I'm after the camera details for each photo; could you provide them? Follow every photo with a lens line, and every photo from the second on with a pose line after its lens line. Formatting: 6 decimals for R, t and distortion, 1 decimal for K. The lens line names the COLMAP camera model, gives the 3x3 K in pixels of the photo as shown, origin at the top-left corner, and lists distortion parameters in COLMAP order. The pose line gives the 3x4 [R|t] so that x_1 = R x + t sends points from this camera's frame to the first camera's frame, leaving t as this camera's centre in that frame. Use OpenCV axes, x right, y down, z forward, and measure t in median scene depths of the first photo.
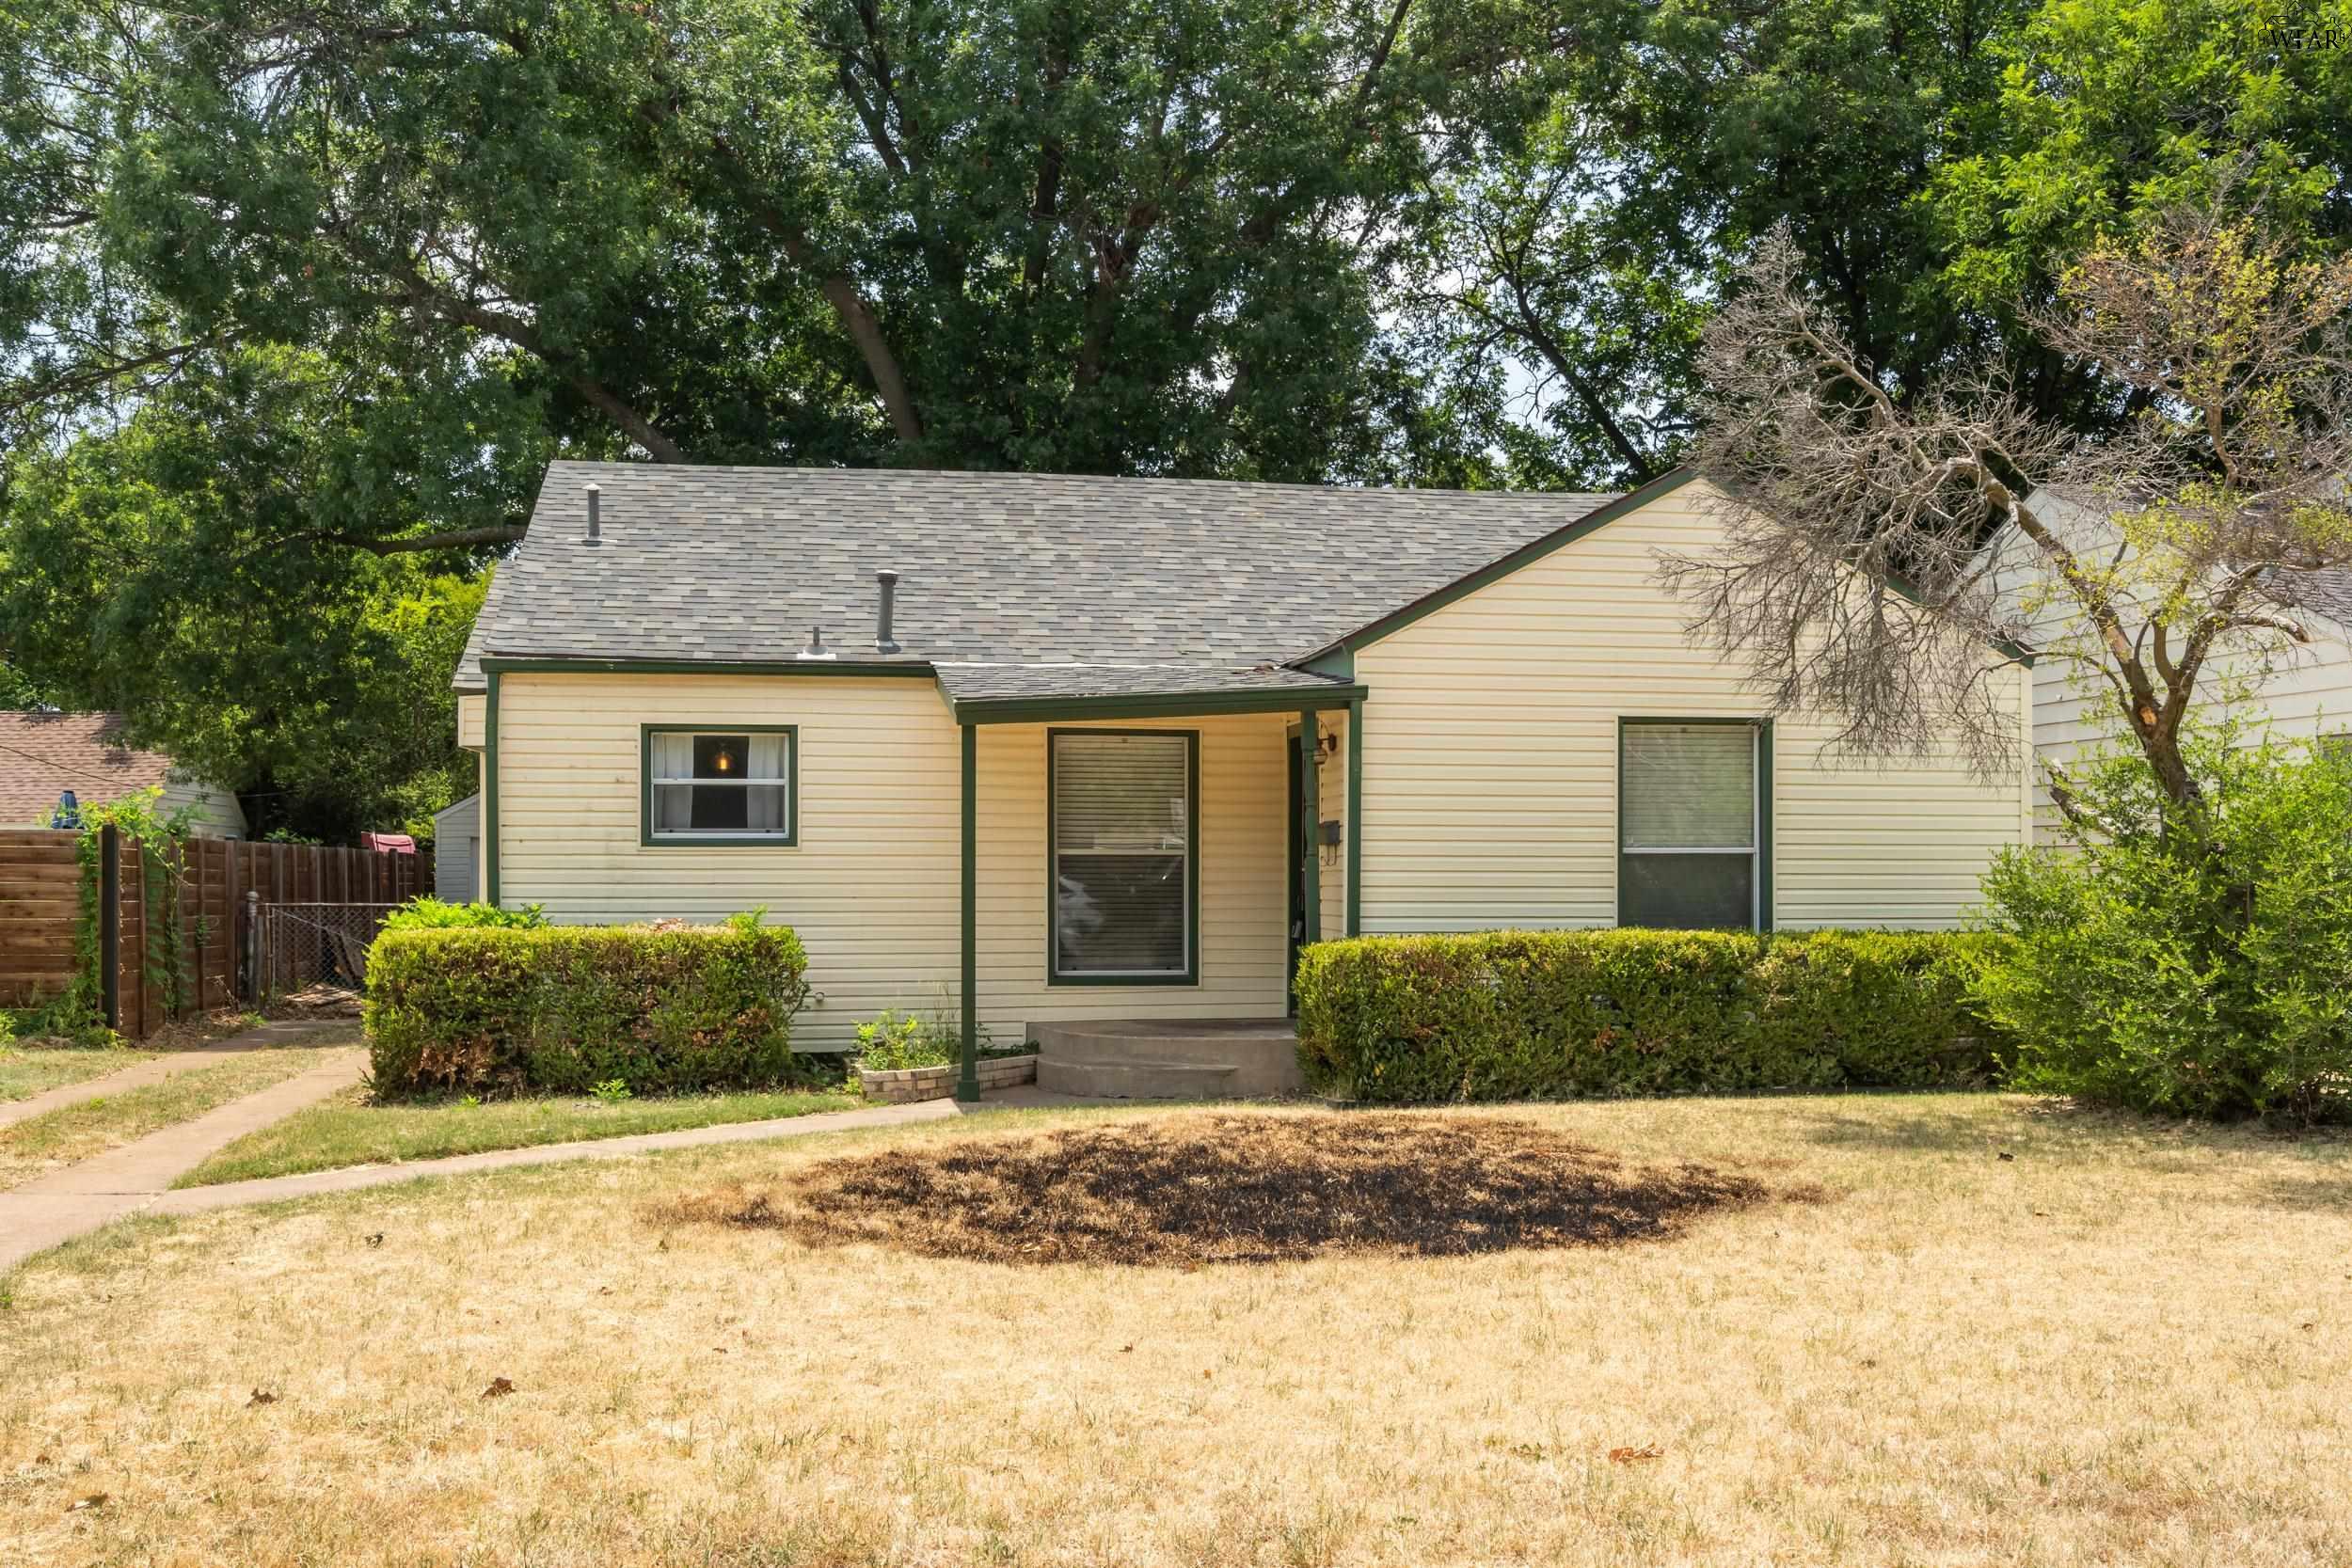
lens RADIAL K [[2268.0, 0, 1175.2], [0, 2268.0, 875.1], [0, 0, 1]] dist [0.011921, 0.009290]
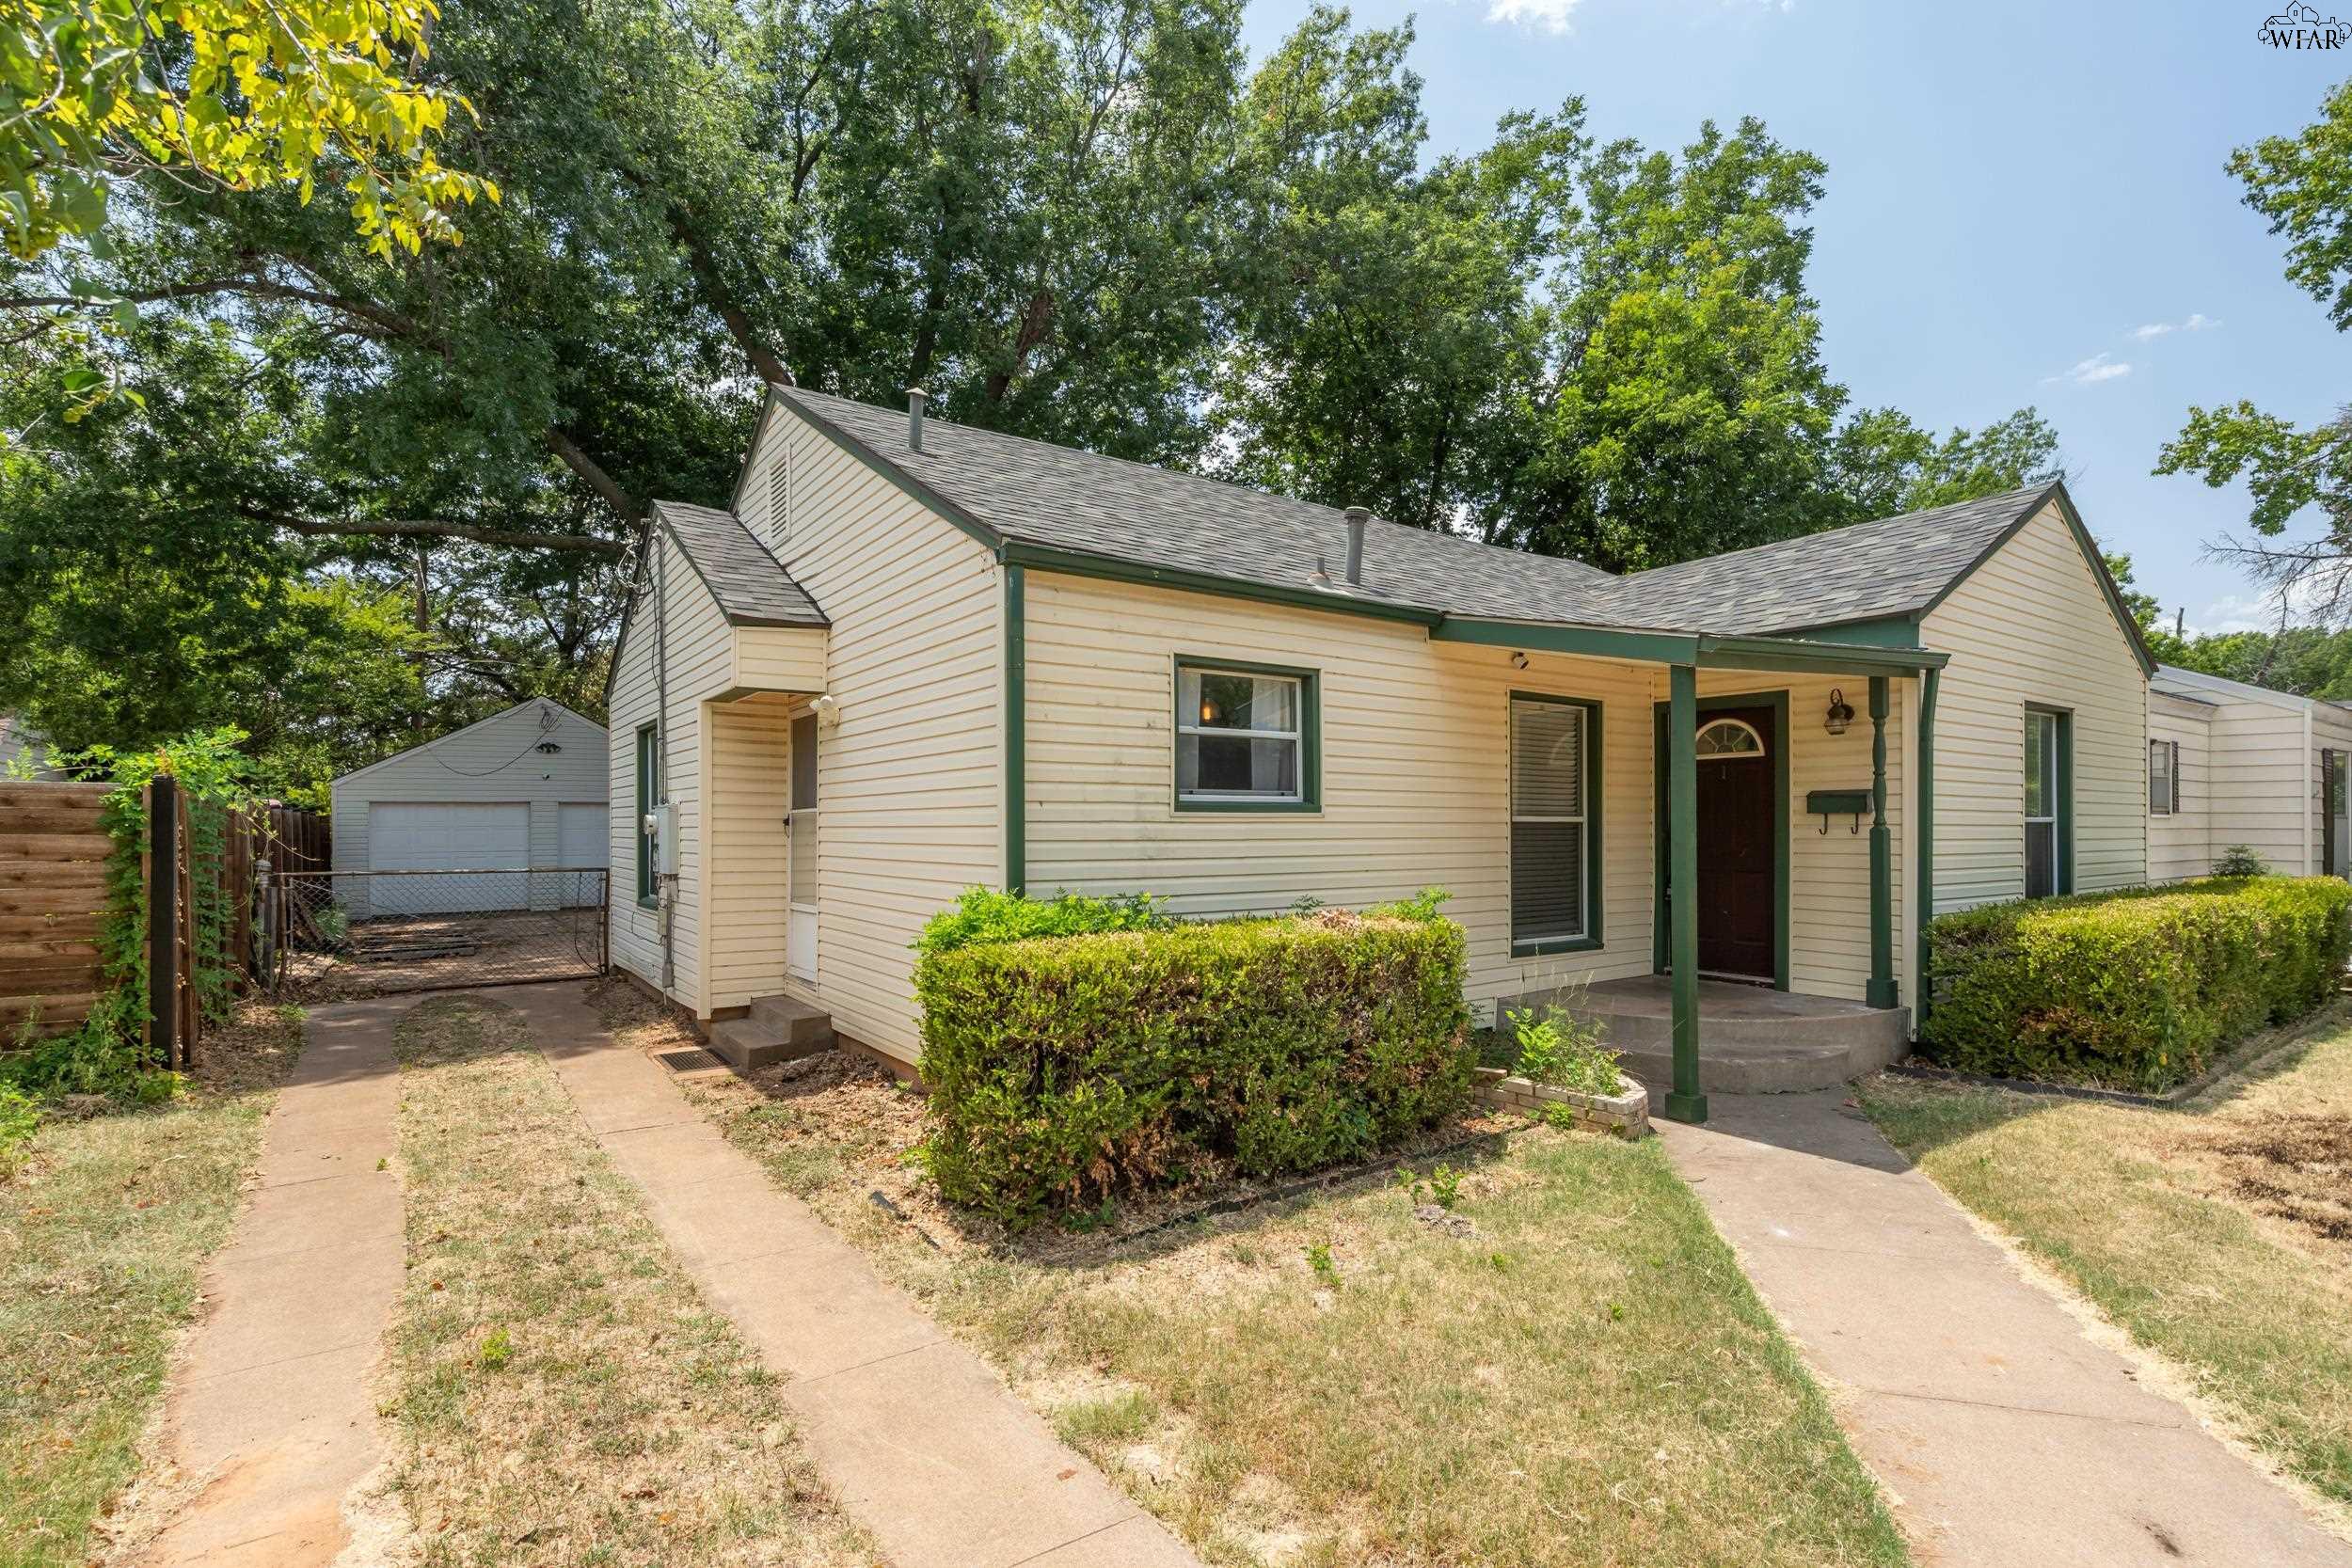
lens RADIAL K [[1099.4, 0, 1176.7], [0, 1099.4, 827.8], [0, 0, 1]] dist [-0.001875, -0.000317]
pose [[0.896772, -0.000541, 0.442493, -0.392667], [0.002100, 0.999993, -0.003032, -0.005630], [-0.442488, 0.003648, 0.896767, 0.649047]]
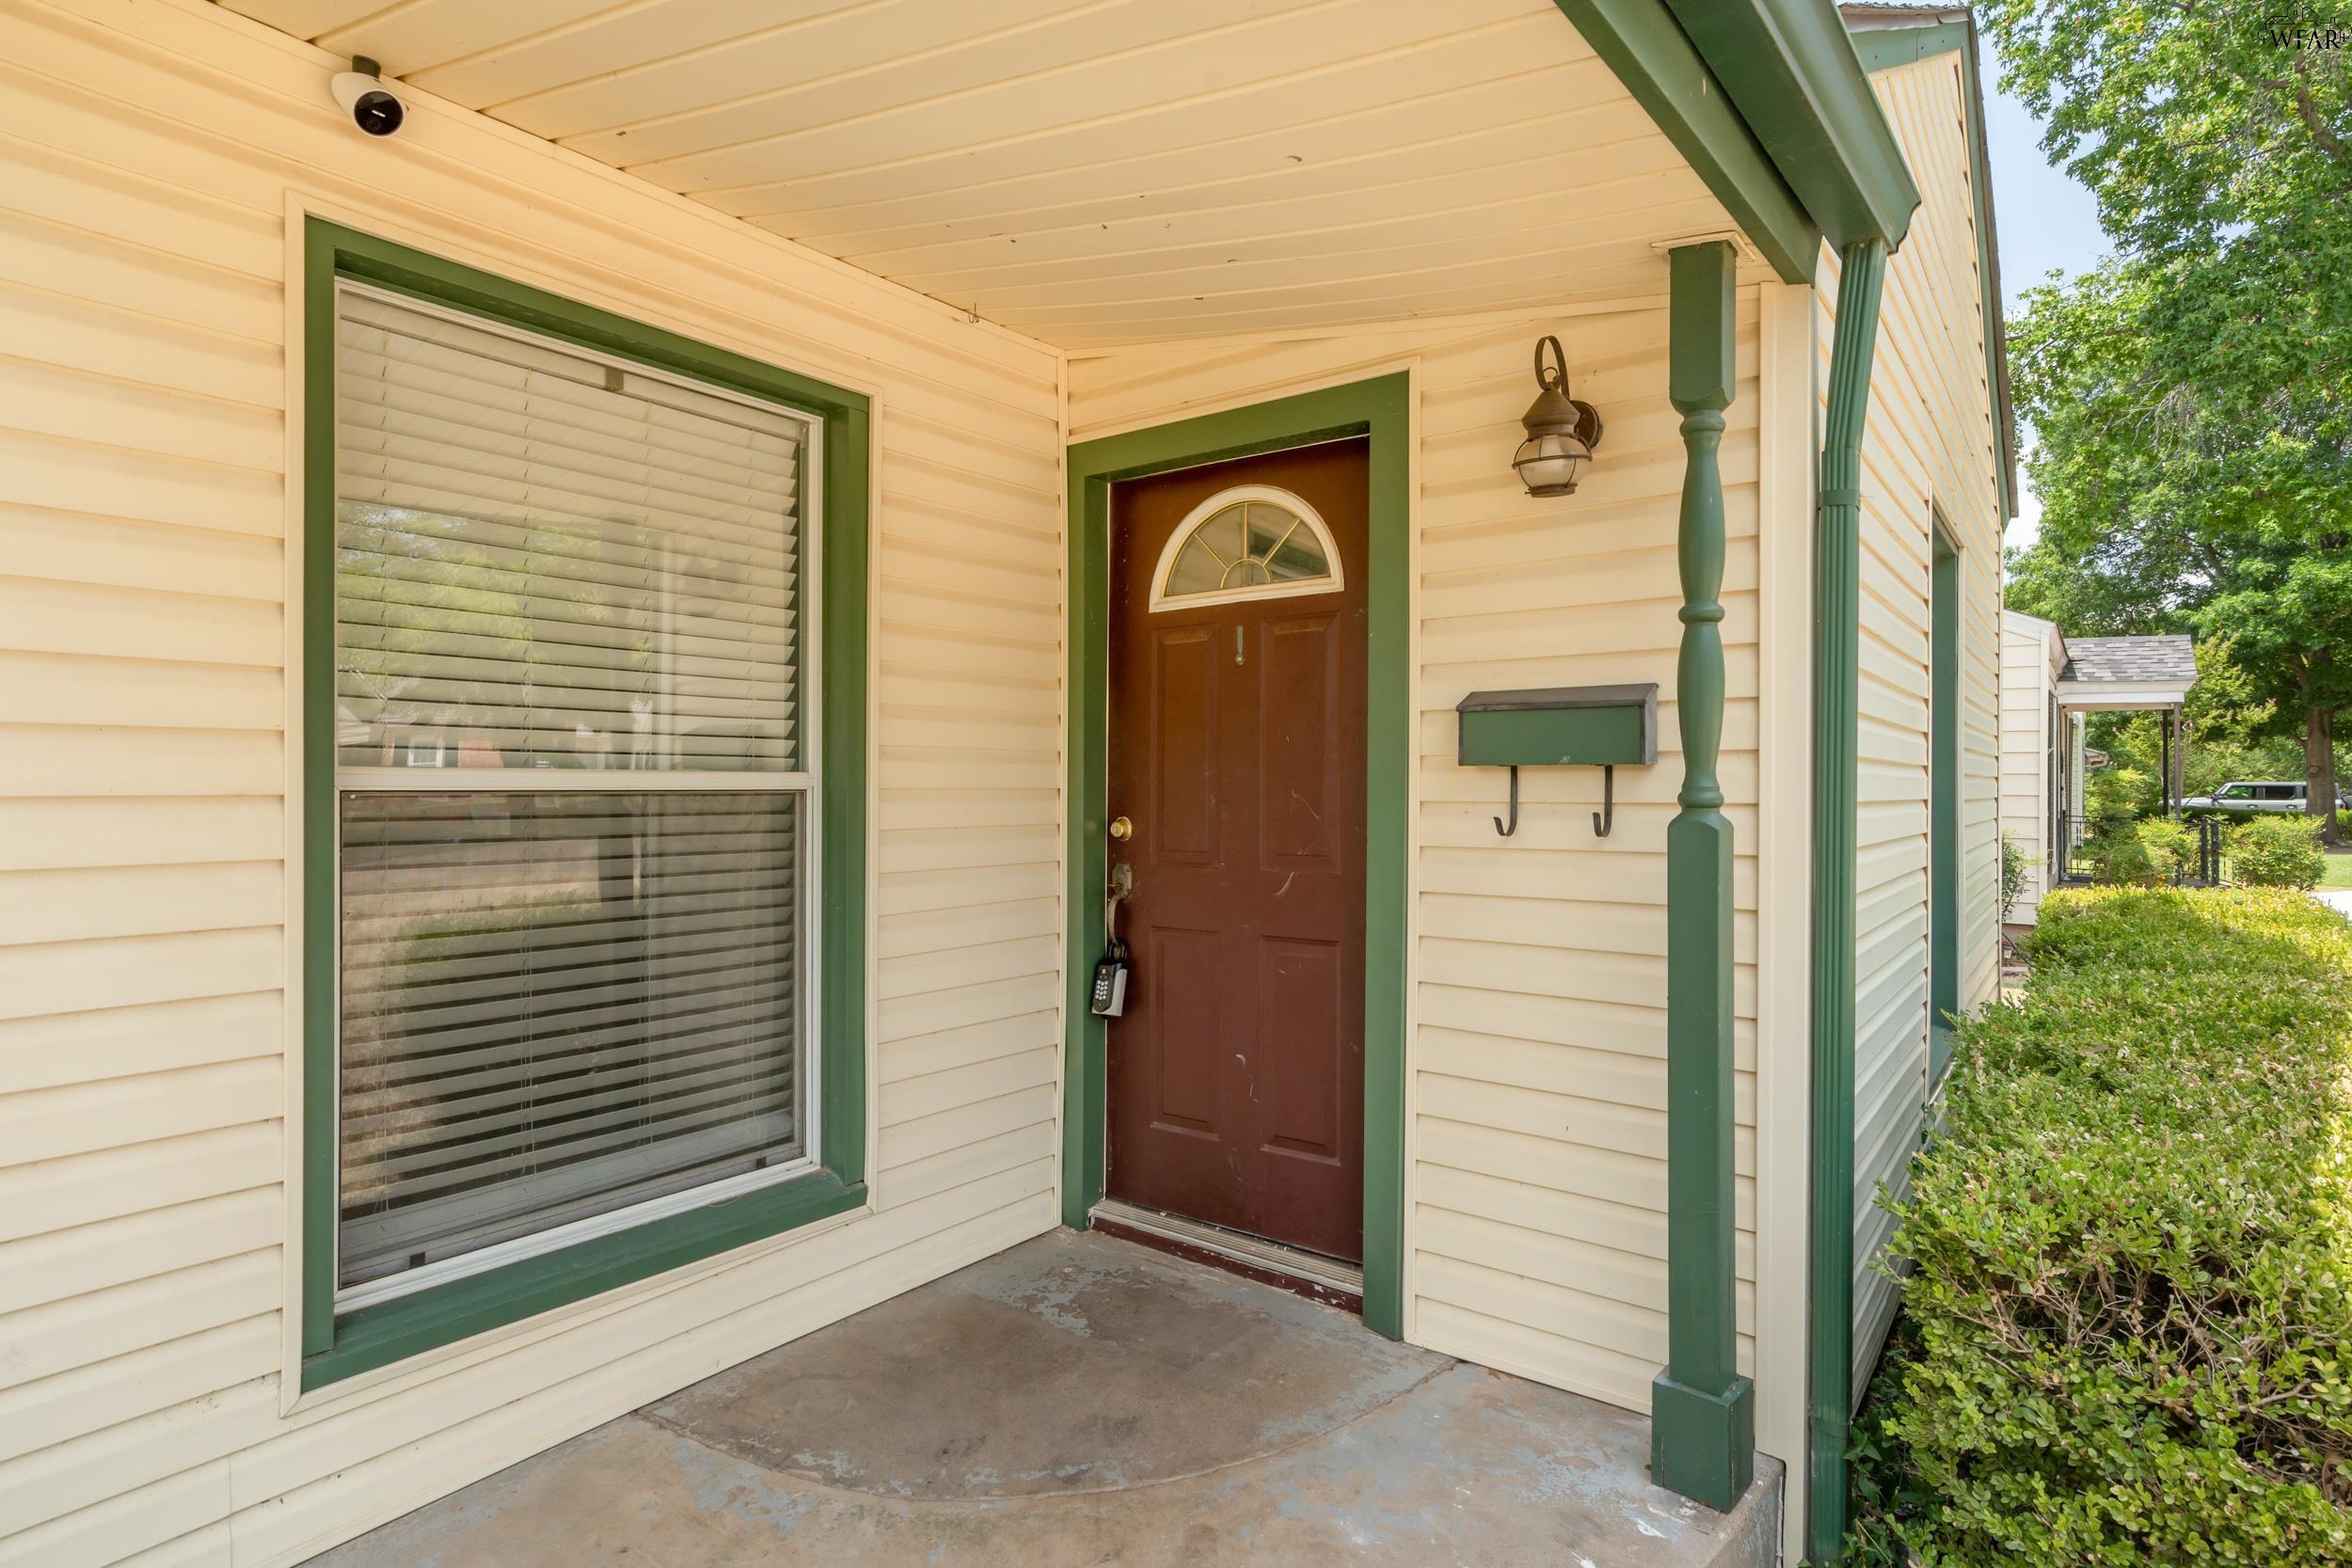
lens RADIAL K [[1206.0, 0, 1176.0], [0, 1206.0, 784.0], [0, 0, 1]] dist [-0.001212, 0.000017]
pose [[0.726651, 0.001263, 0.687006, -0.075550], [-0.000918, 0.999999, -0.000868, -0.010178], [-0.687007, 0.000000, 0.726651, 0.863726]]
